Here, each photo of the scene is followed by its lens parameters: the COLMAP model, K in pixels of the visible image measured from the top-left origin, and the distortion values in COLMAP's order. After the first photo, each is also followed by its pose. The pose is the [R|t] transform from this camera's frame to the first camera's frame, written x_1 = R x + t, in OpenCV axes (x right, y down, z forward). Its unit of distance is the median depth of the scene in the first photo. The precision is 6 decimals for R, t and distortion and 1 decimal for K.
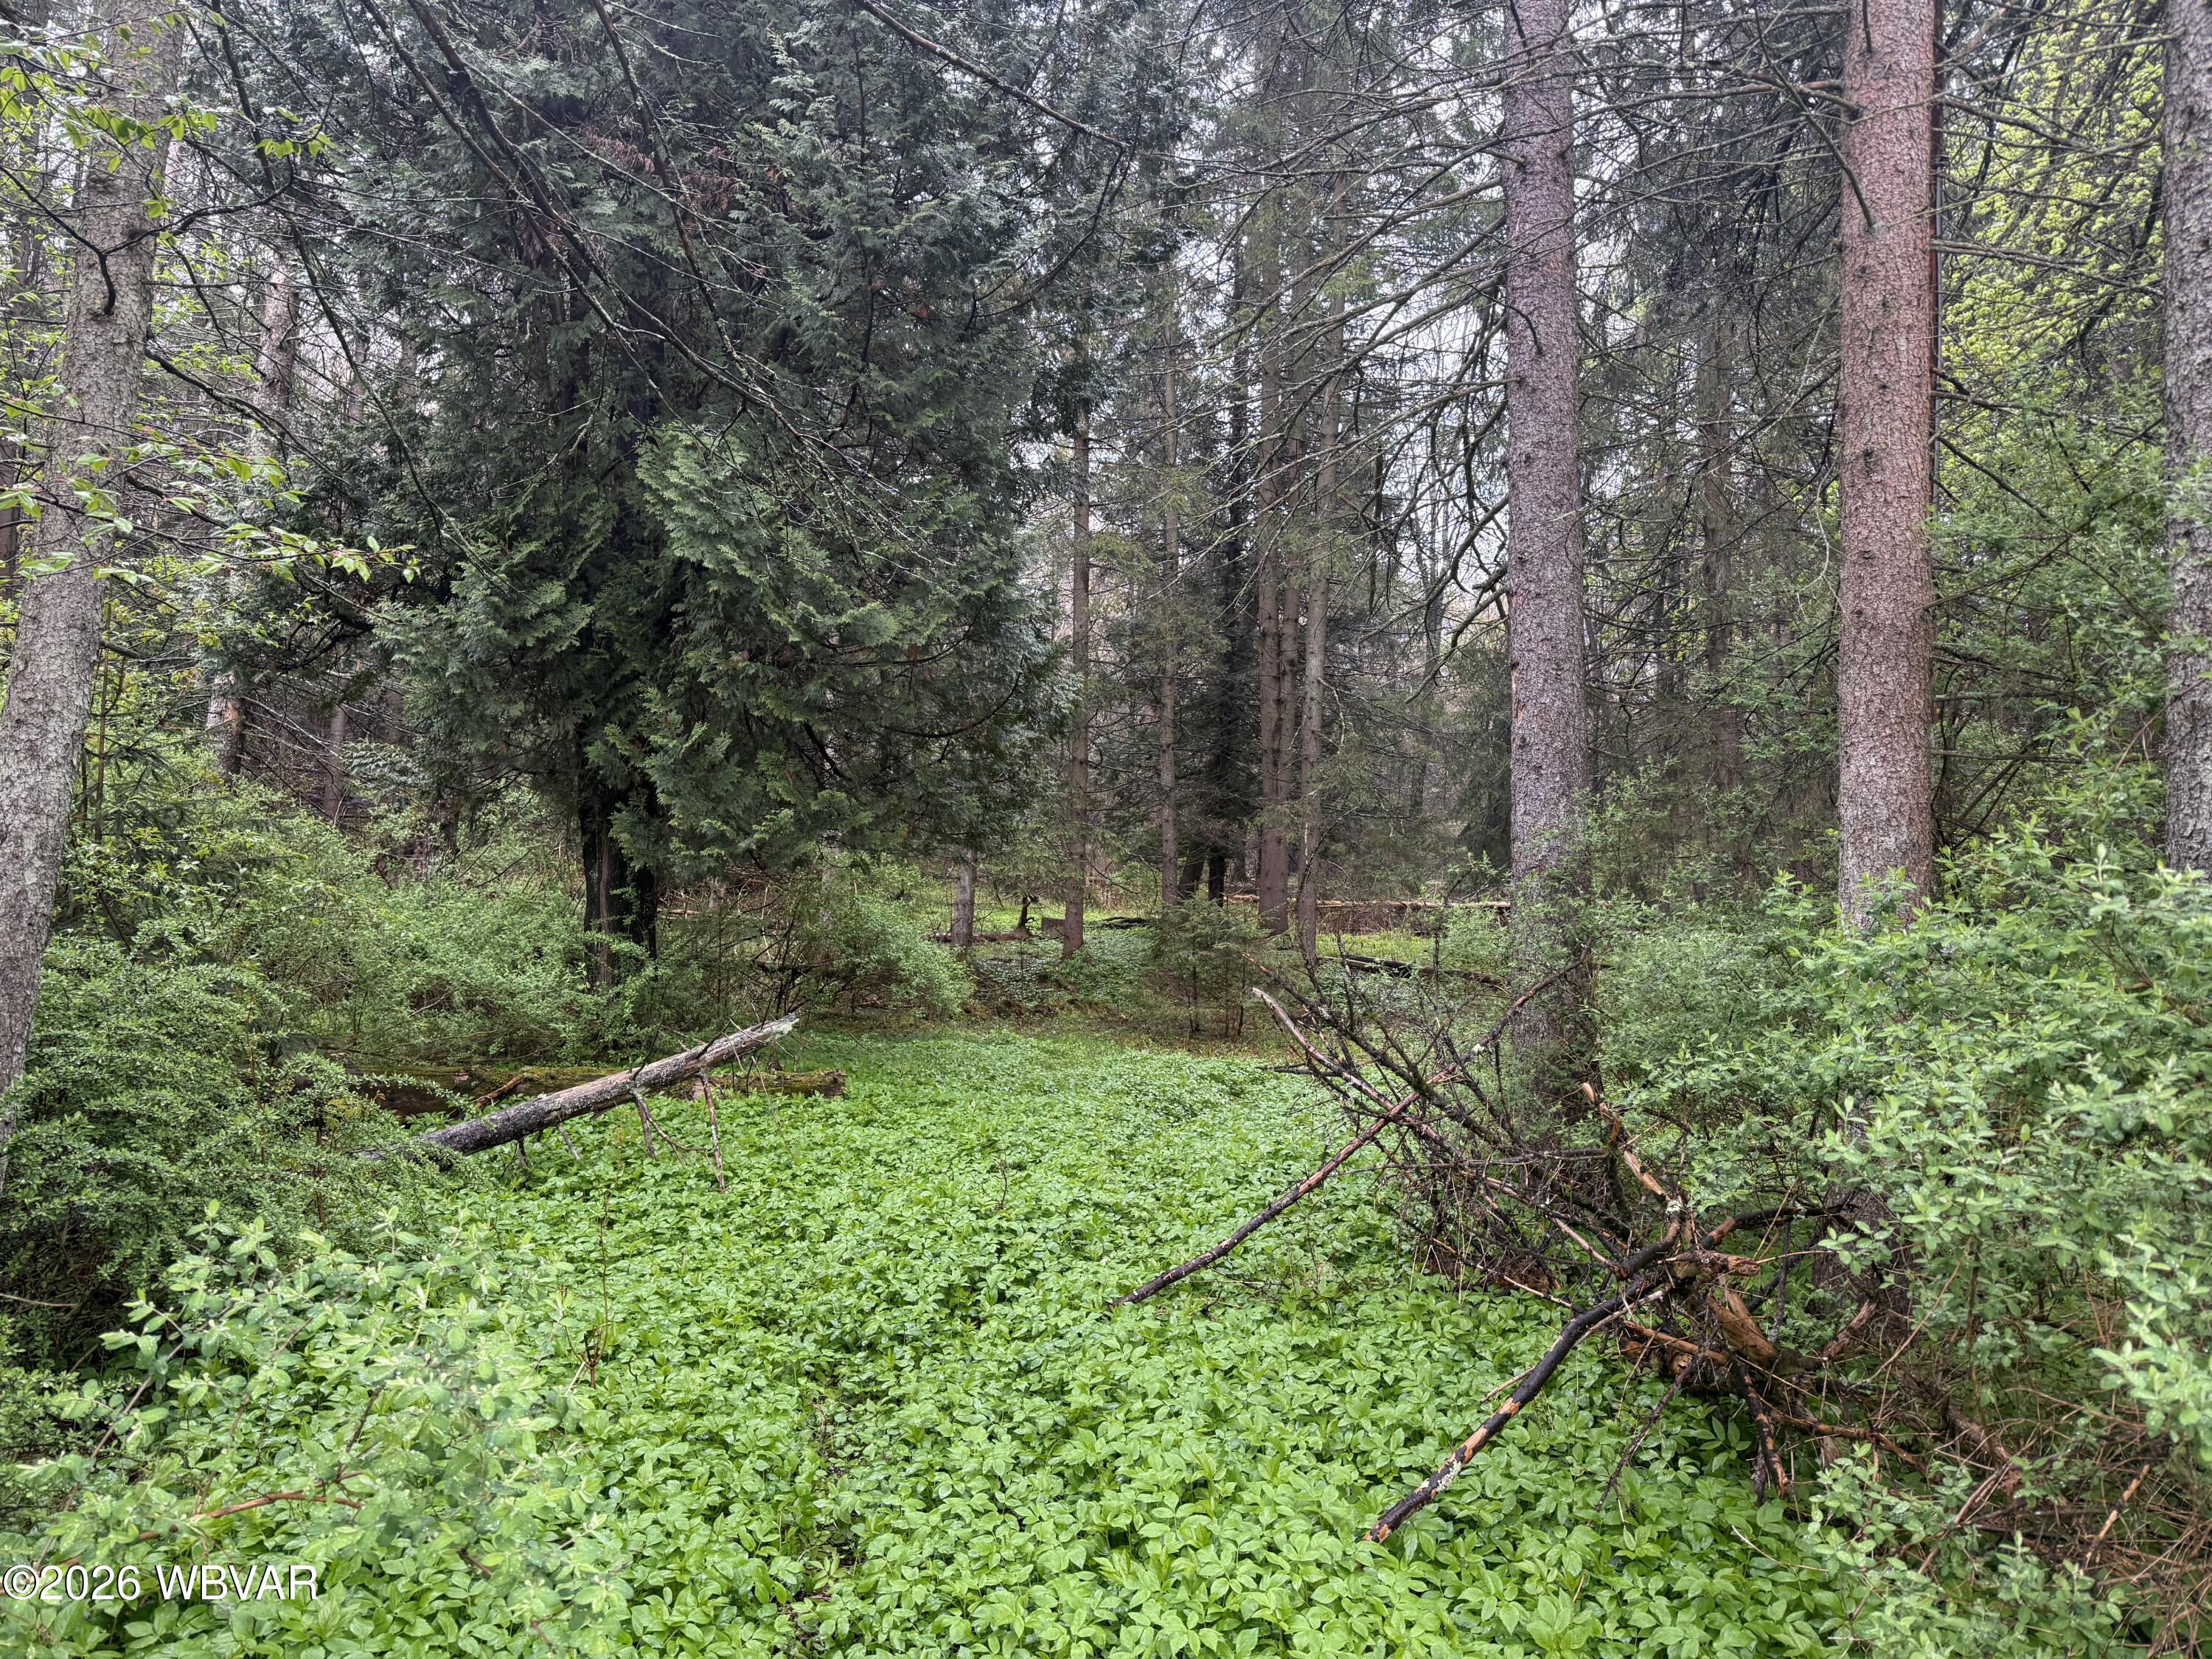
lens RADIAL K [[1496.9, 0, 1106.0], [0, 1496.9, 829.5], [0, 0, 1]] dist [0.091532, -0.134472]
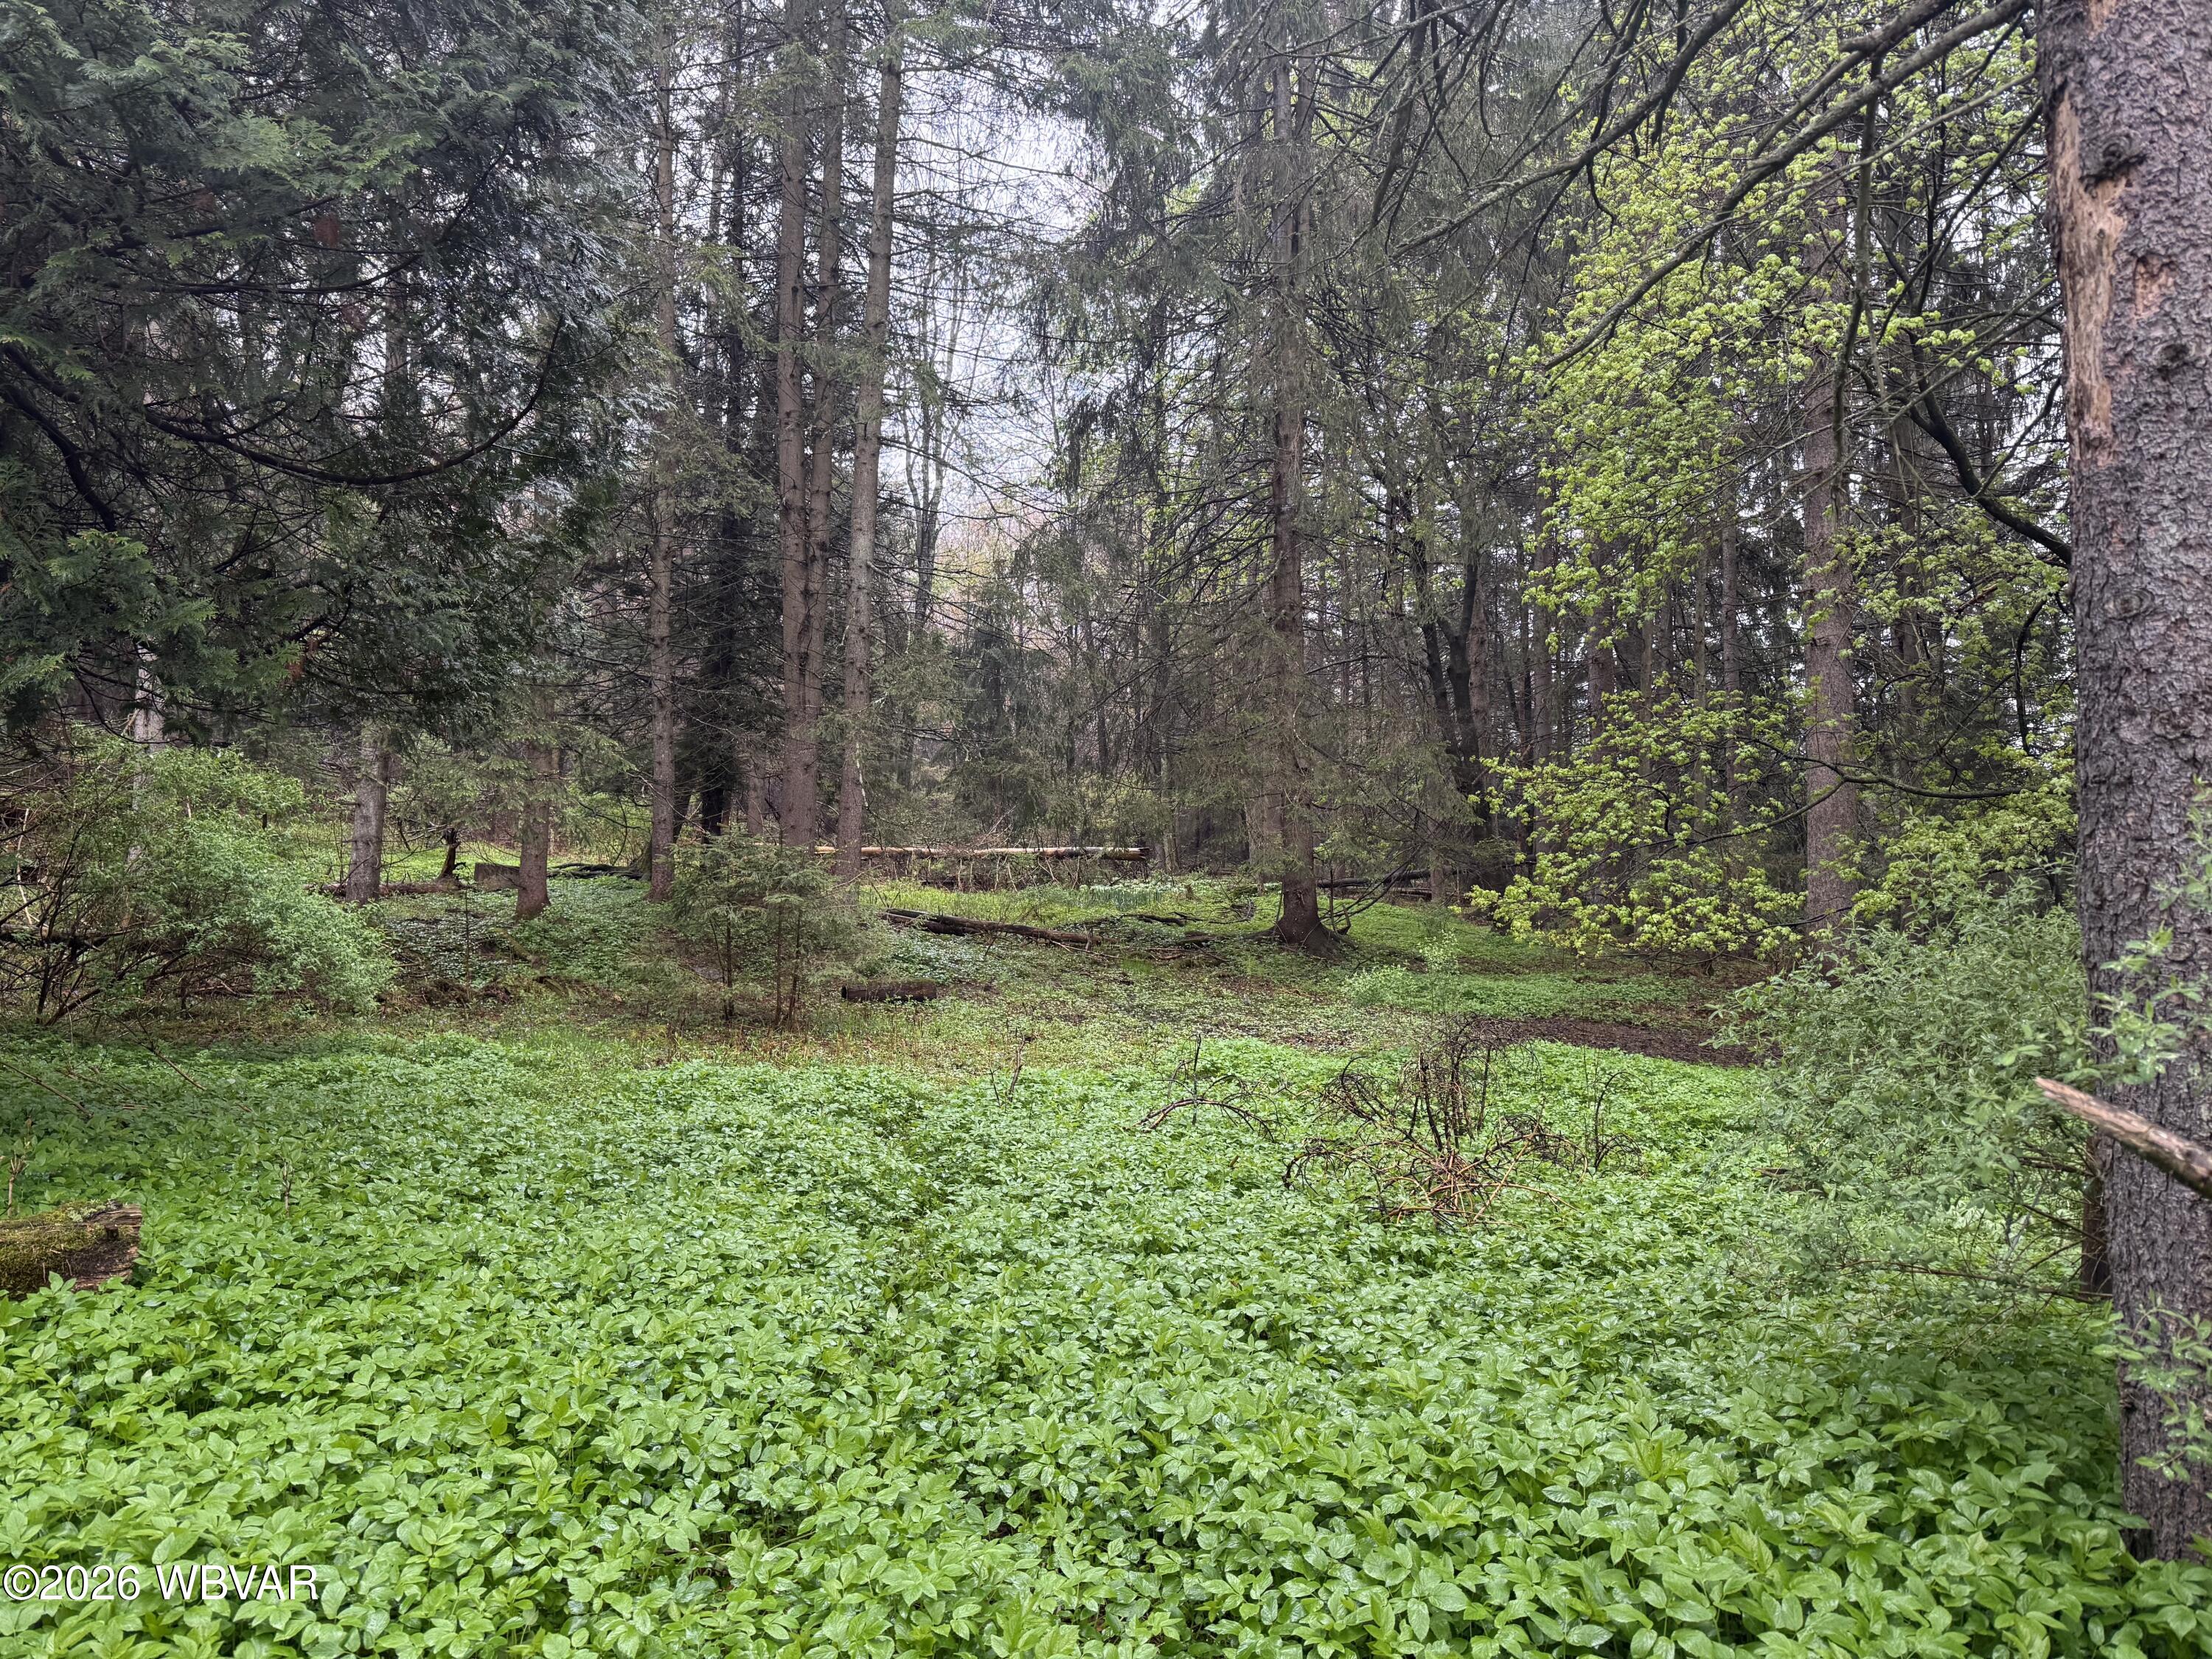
lens RADIAL K [[1496.9, 0, 1106.0], [0, 1496.9, 829.5], [0, 0, 1]] dist [0.091532, -0.134472]
pose [[0.929940, 0.011873, 0.367520, -0.032763], [-0.023548, 0.999350, 0.027299, 0.016191], [-0.366956, -0.034041, 0.929615, 0.209990]]
